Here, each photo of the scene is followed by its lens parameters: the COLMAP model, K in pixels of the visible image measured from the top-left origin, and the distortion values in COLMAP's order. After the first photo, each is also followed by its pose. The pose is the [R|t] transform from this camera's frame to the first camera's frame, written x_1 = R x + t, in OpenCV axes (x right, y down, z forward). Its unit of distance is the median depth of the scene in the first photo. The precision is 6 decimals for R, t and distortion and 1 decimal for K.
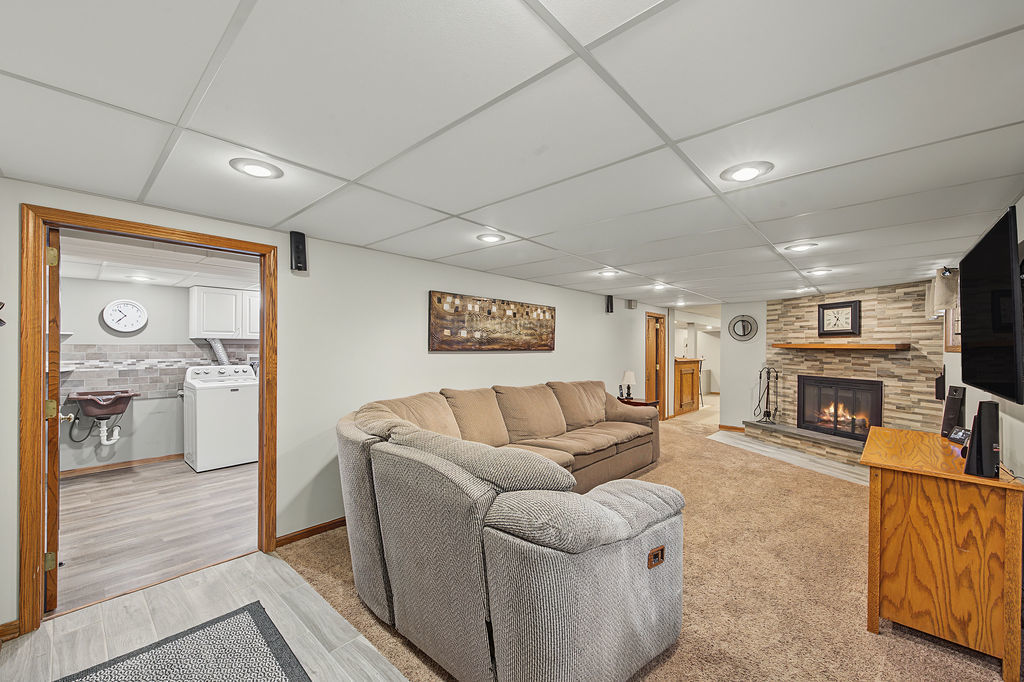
lens RADIAL K [[408.6, 0, 513.4], [0, 408.6, 346.1], [0, 0, 1]] dist [0.000701, -0.001049]
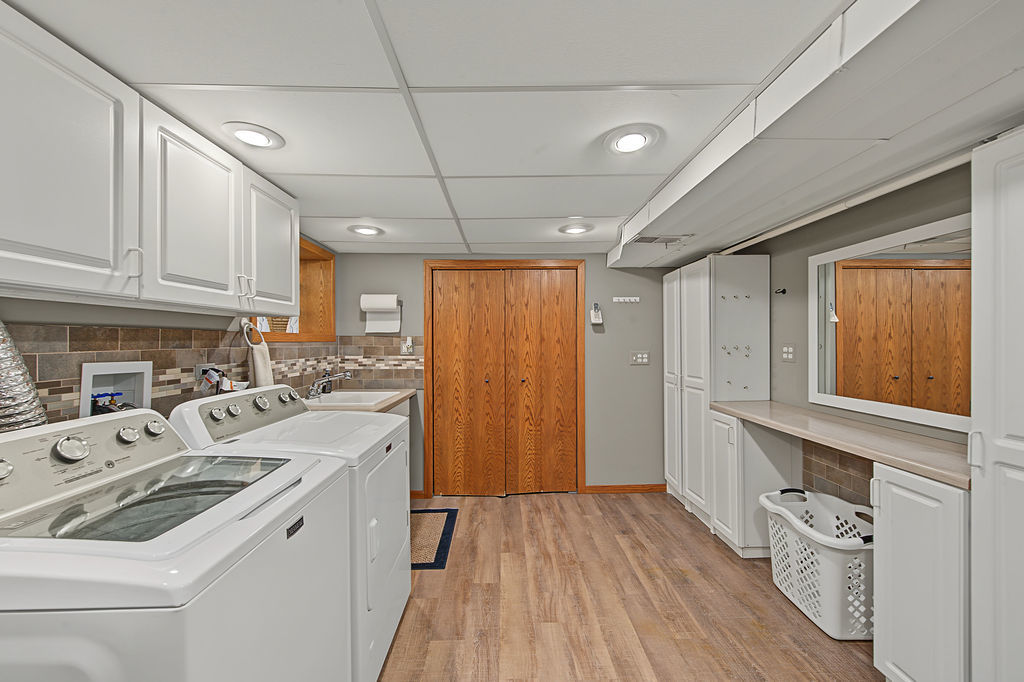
lens RADIAL K [[408.6, 0, 512.8], [0, 408.6, 340.6], [0, 0, 1]] dist [0.000701, -0.001049]
pose [[0.727282, -0.007919, 0.686293, -0.748420], [0.006398, 0.999968, 0.004758, 0.007384], [-0.686309, 0.000930, 0.727310, 0.759368]]
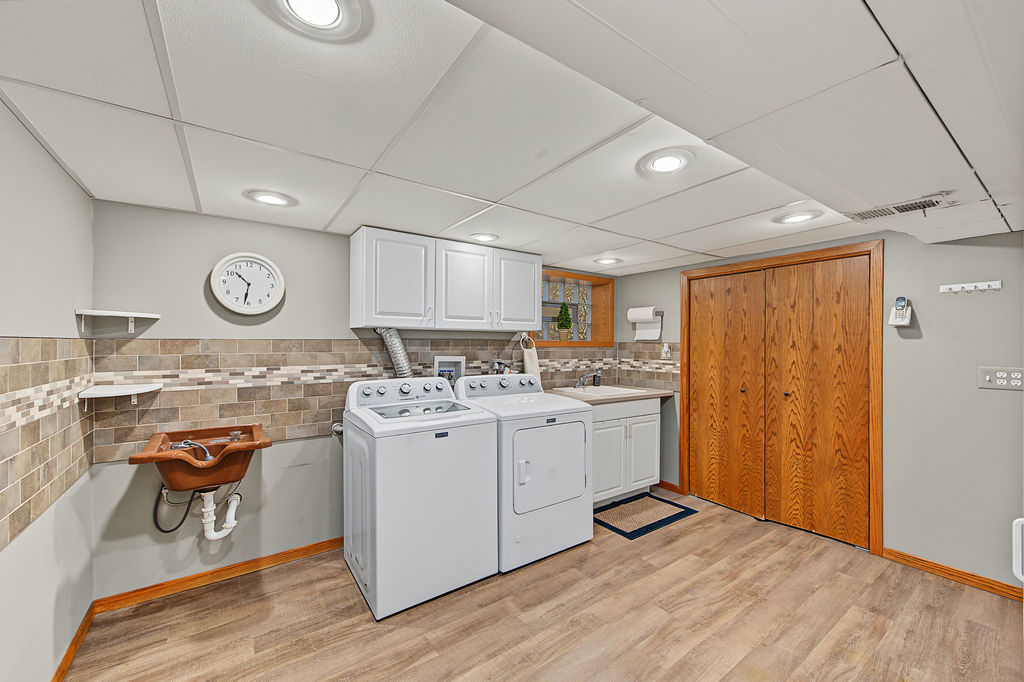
lens RADIAL K [[408.6, 0, 513.5], [0, 408.6, 341.5], [0, 0, 1]] dist [0.000701, -0.001049]
pose [[0.973906, -0.004100, -0.226915, -0.492477], [0.002563, 0.999972, -0.007065, 0.004152], [0.226938, 0.006299, 0.973889, 0.557576]]
